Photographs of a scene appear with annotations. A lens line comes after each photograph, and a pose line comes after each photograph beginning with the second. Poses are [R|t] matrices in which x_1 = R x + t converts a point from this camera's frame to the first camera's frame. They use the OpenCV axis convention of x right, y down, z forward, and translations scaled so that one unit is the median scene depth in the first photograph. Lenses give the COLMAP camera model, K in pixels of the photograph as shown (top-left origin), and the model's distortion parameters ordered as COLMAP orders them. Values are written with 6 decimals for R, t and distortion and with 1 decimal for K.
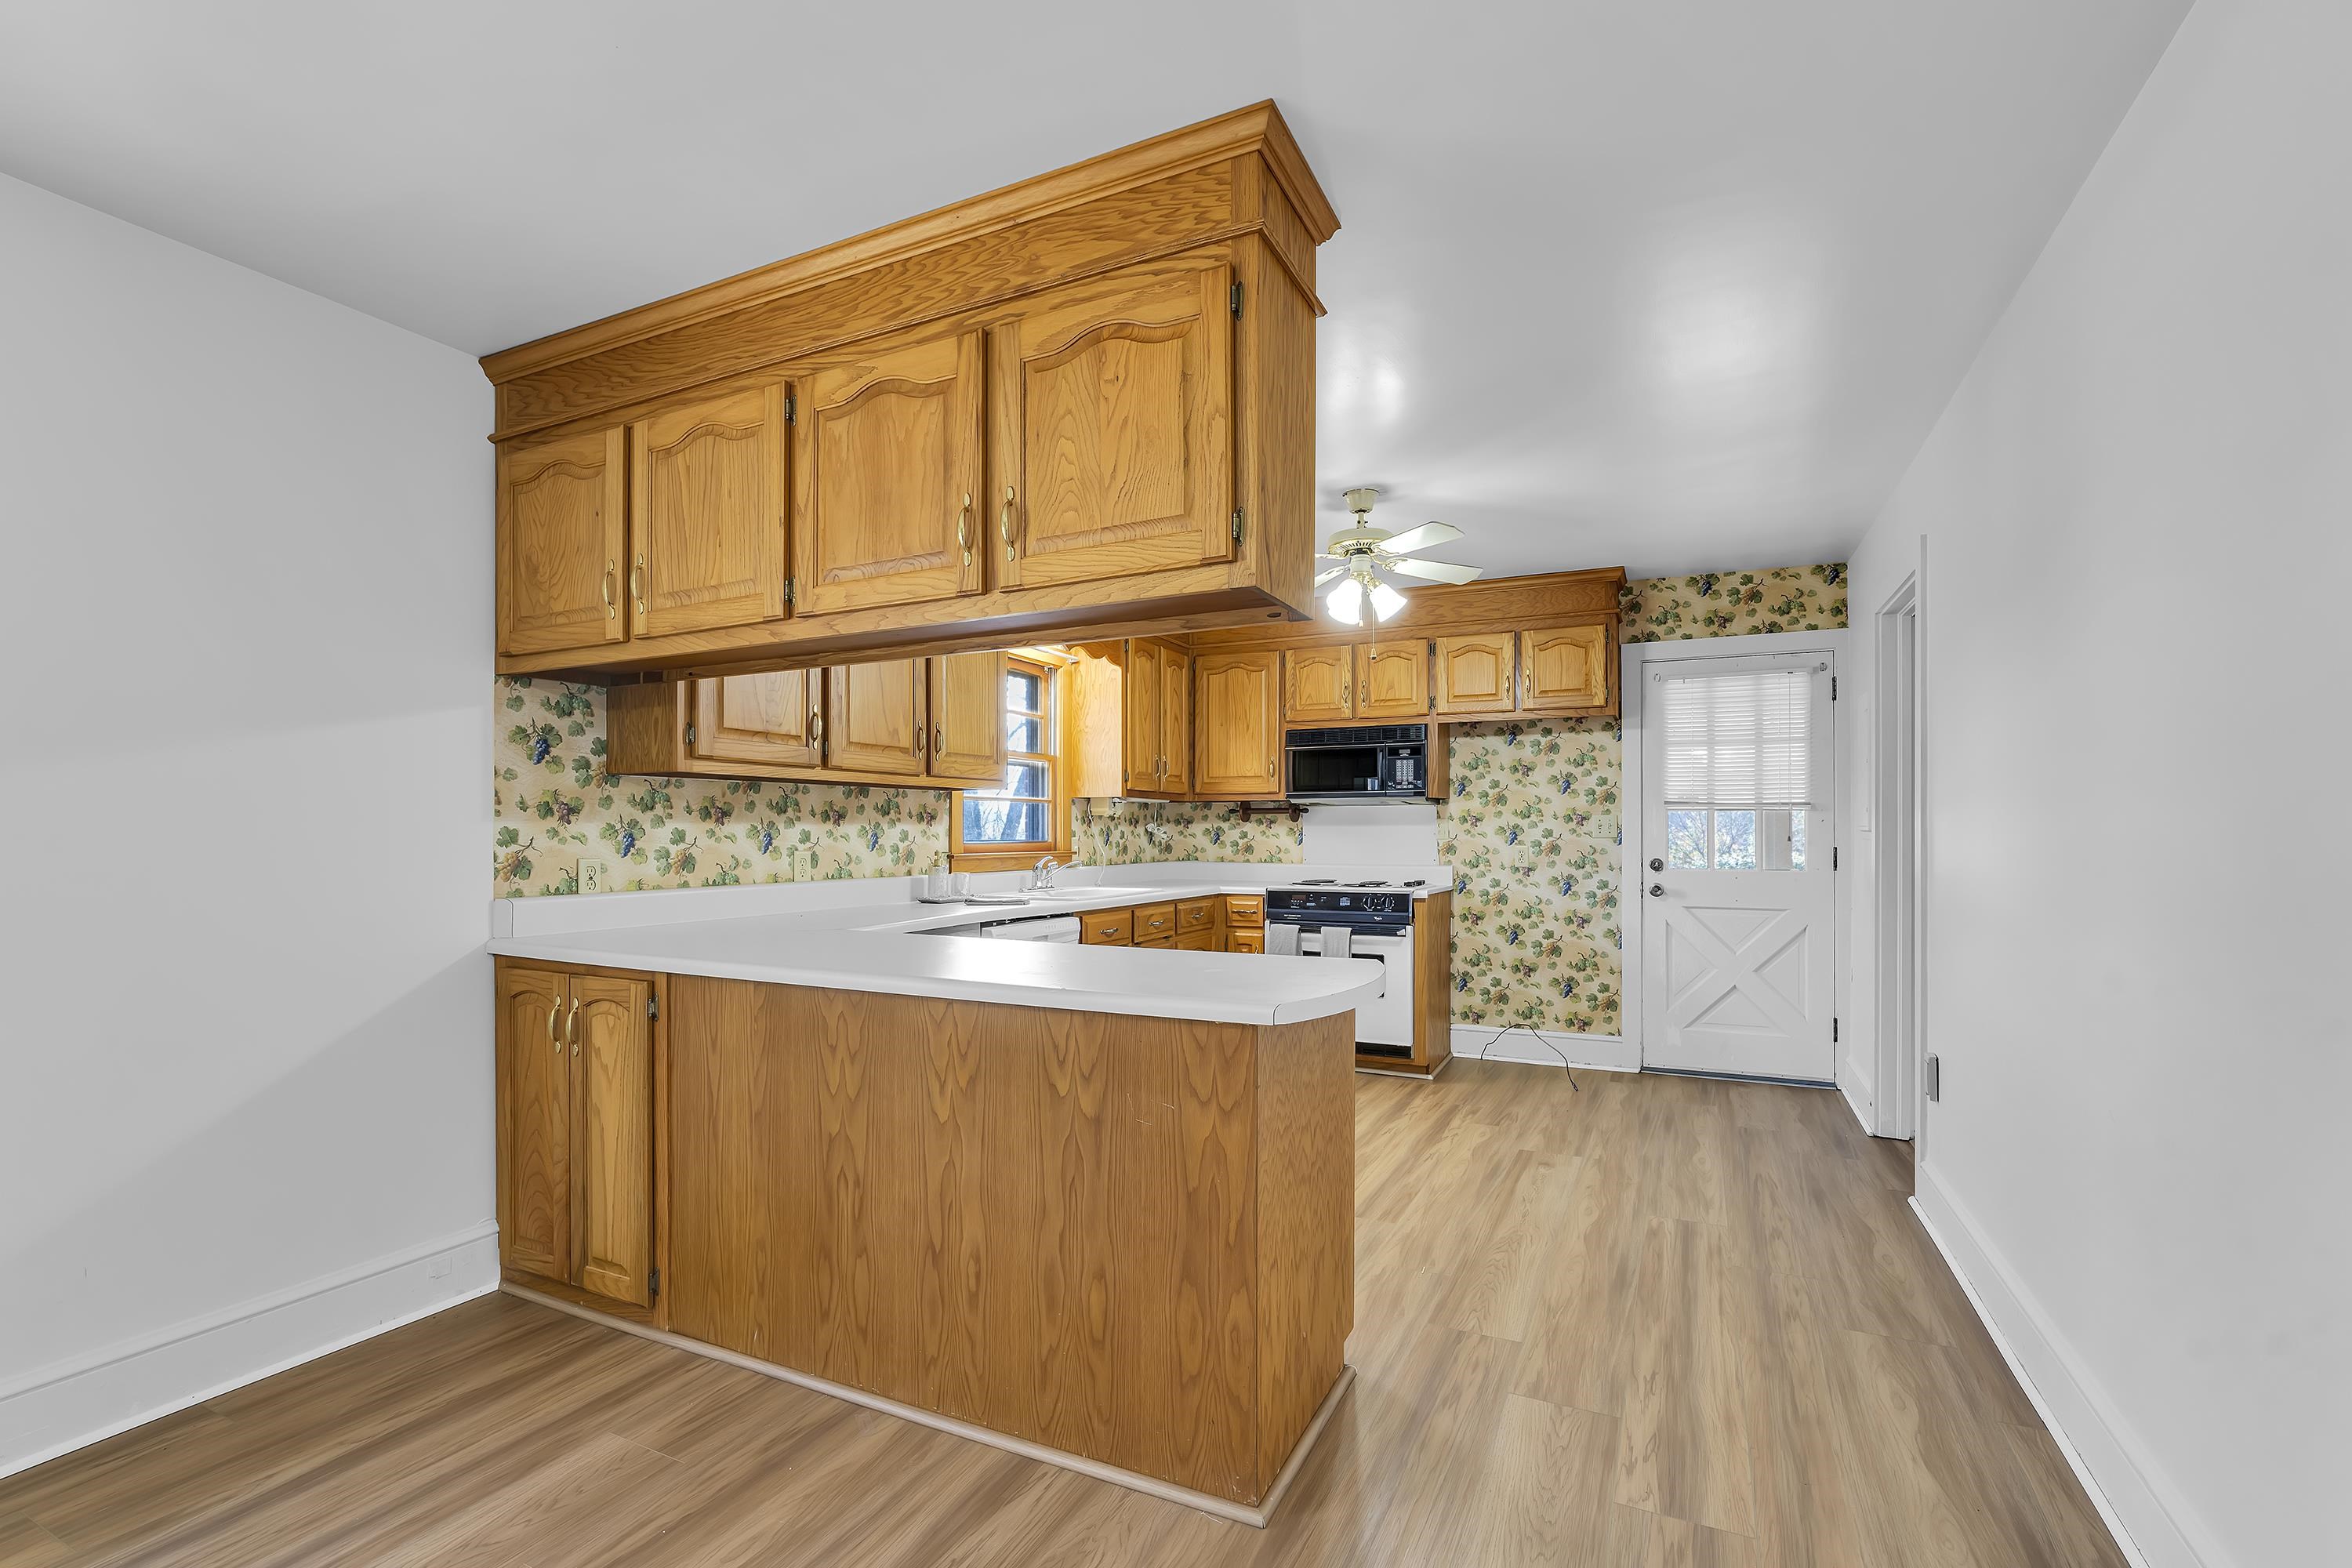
lens RADIAL K [[1053.1, 0, 1178.2], [0, 1053.1, 824.9], [0, 0, 1]] dist [-0.004915, 0.000079]
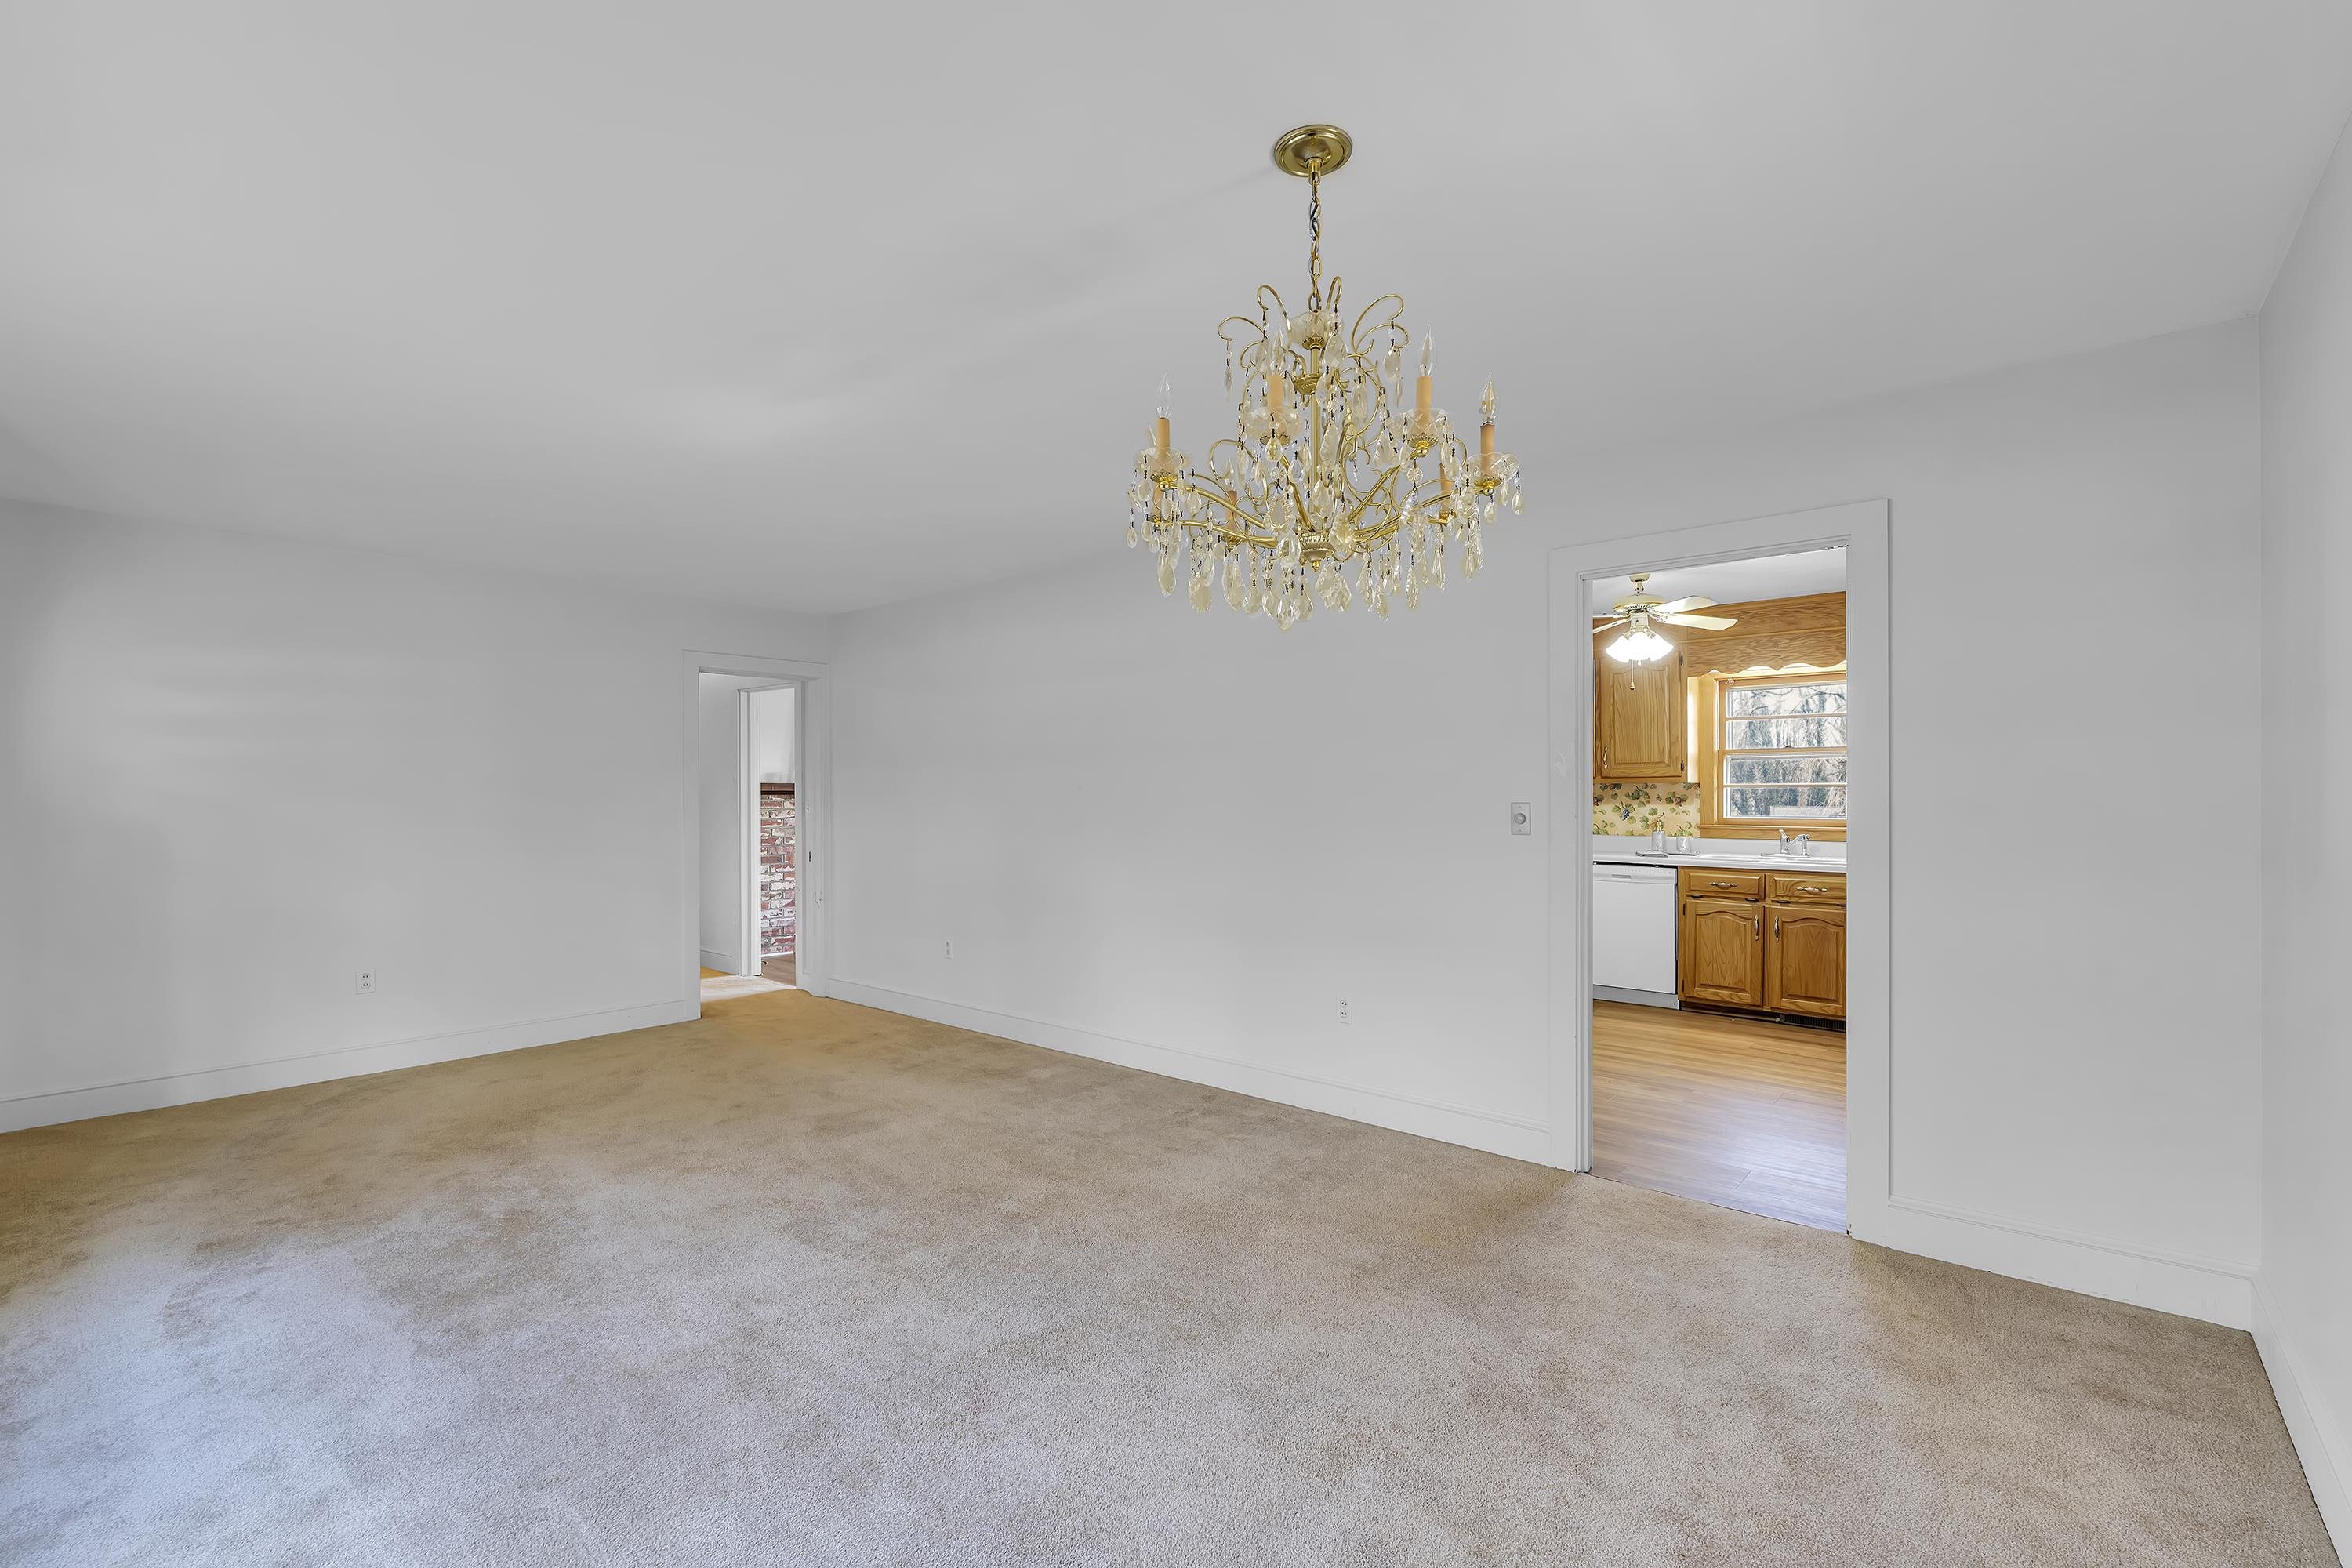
lens RADIAL K [[1030.8, 0, 1174.1], [0, 1030.8, 793.0], [0, 0, 1]] dist [-0.003125, -0.000341]
pose [[-0.254764, -0.000384, -0.967003, 1.212191], [0.004815, 0.999987, -0.001666, -0.016099], [0.966991, -0.005080, -0.254759, 0.564792]]
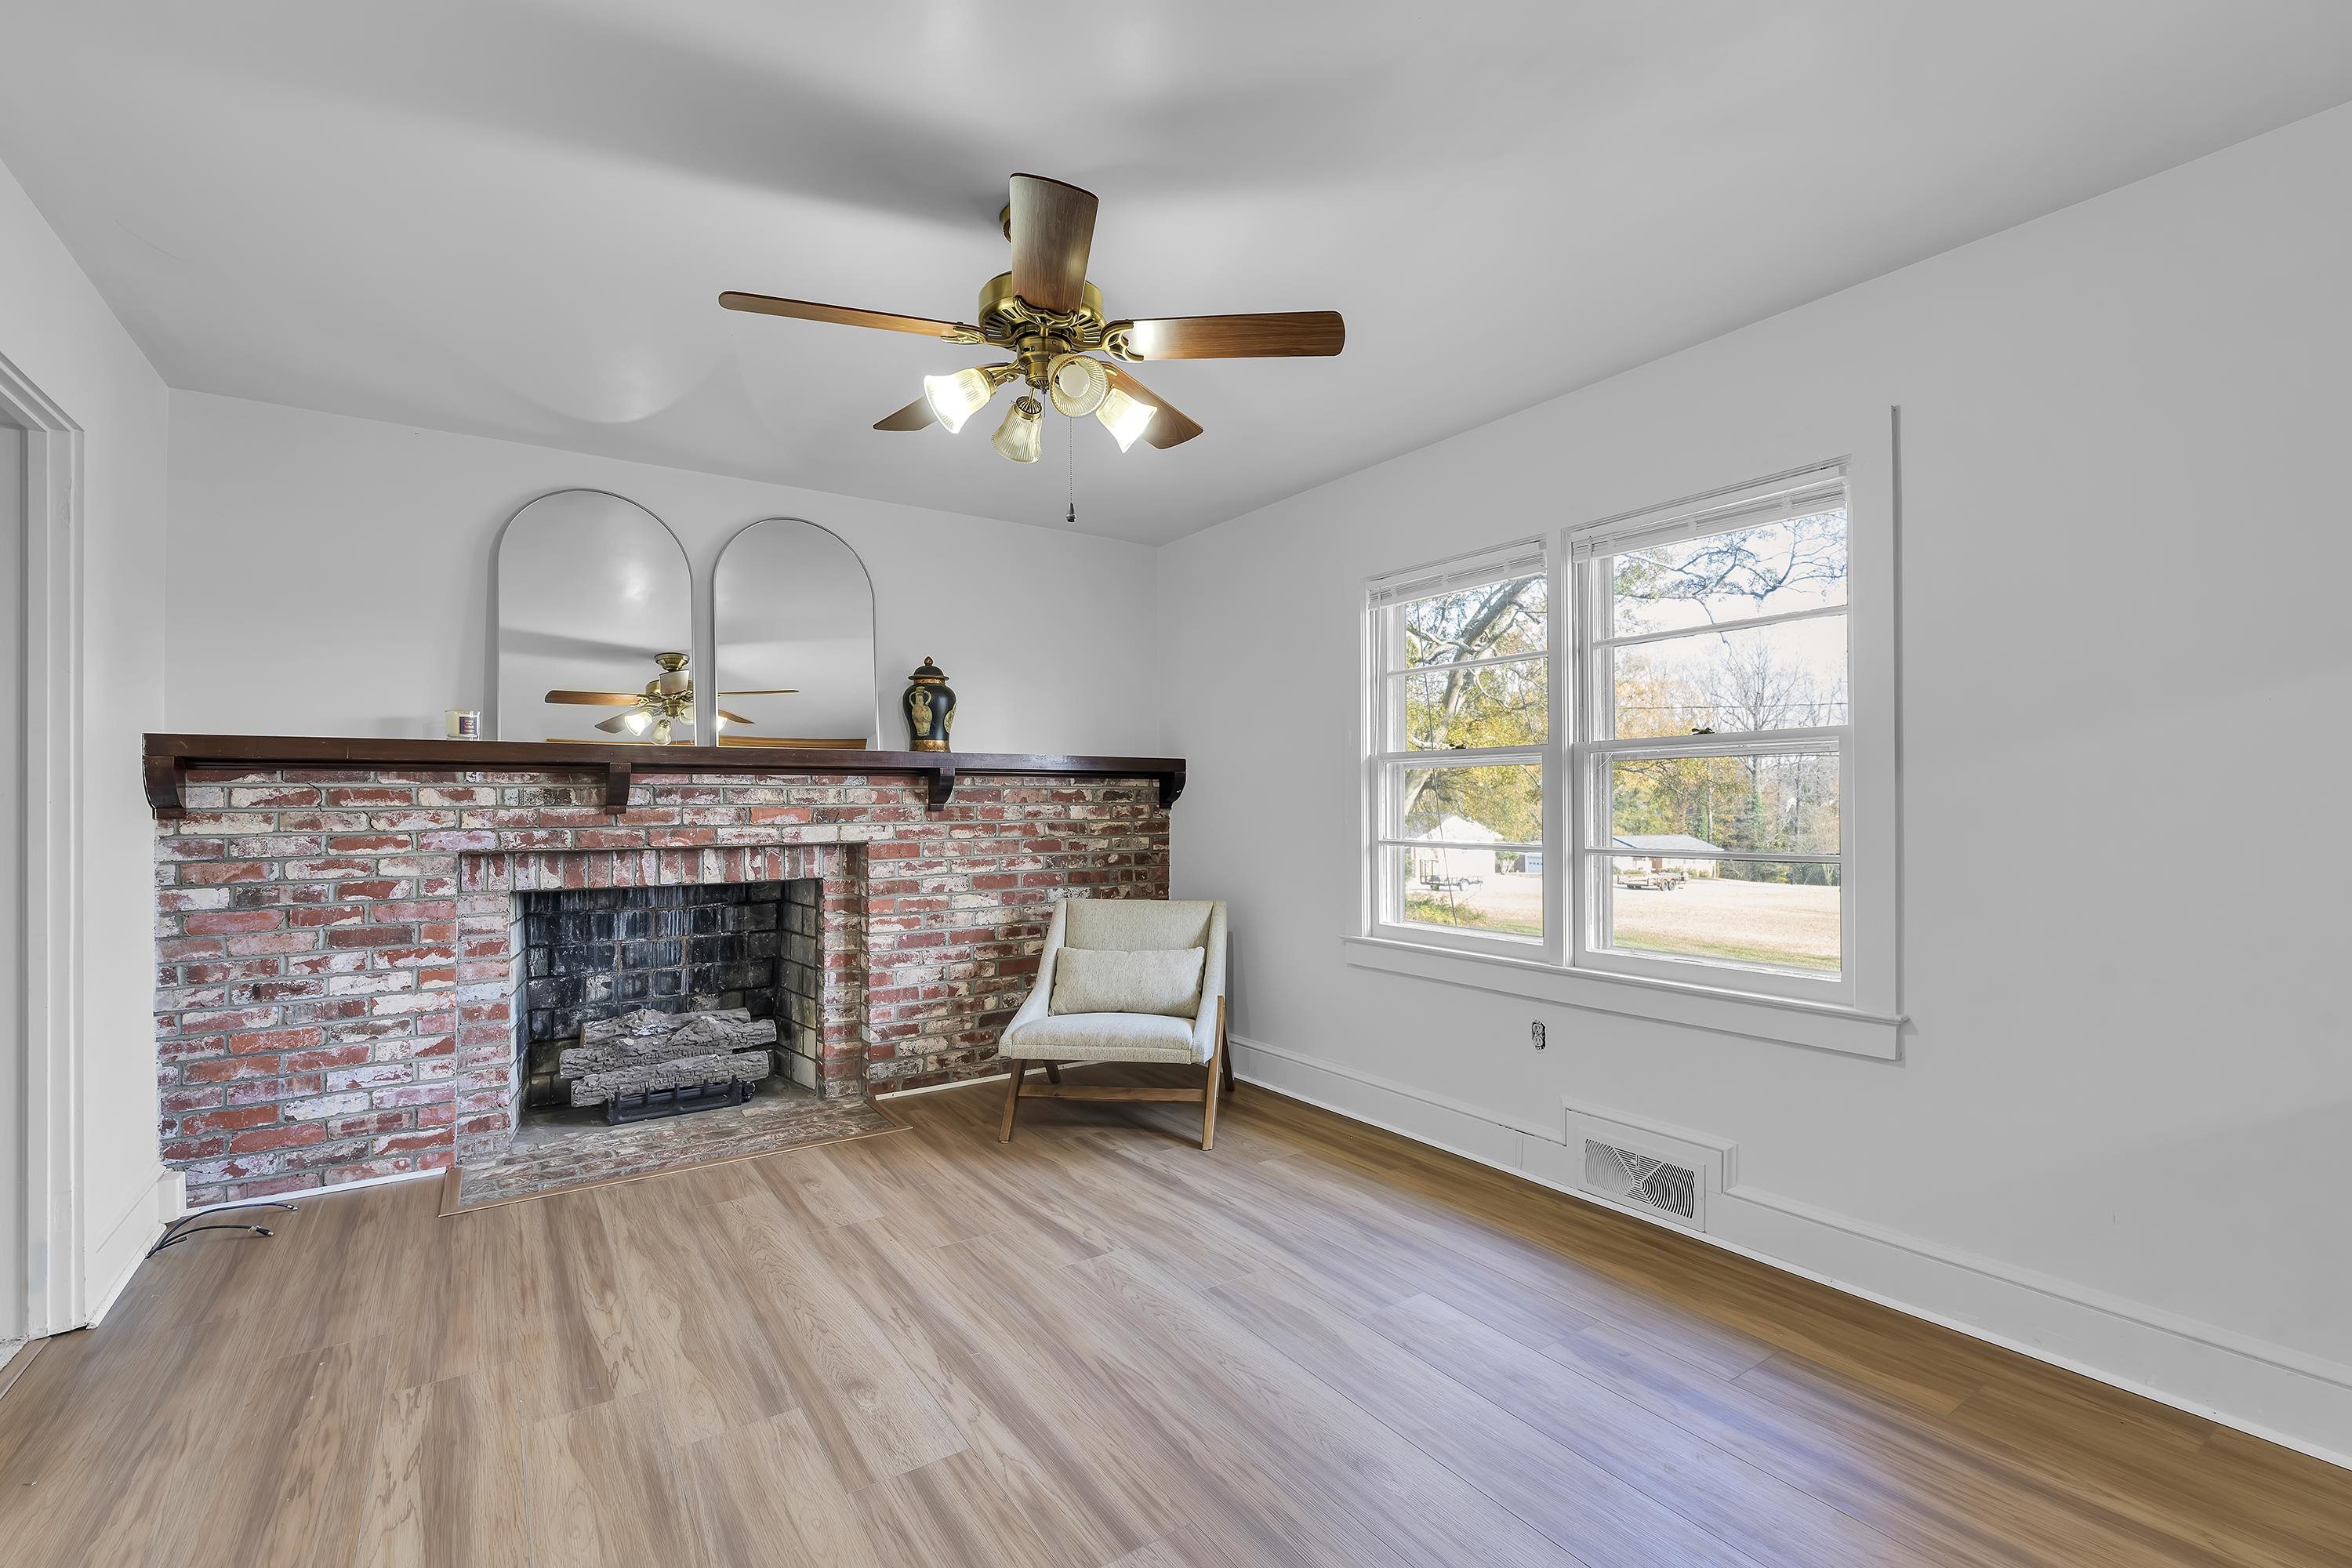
lens RADIAL K [[1050.3, 0, 1173.9], [0, 1050.3, 790.1], [0, 0, 1]] dist [-0.000757, -0.000063]
pose [[-0.505619, -0.013411, -0.862653, 0.128740], [0.005901, 0.999802, -0.019002, 0.007524], [0.862737, -0.014699, -0.505440, 0.291716]]
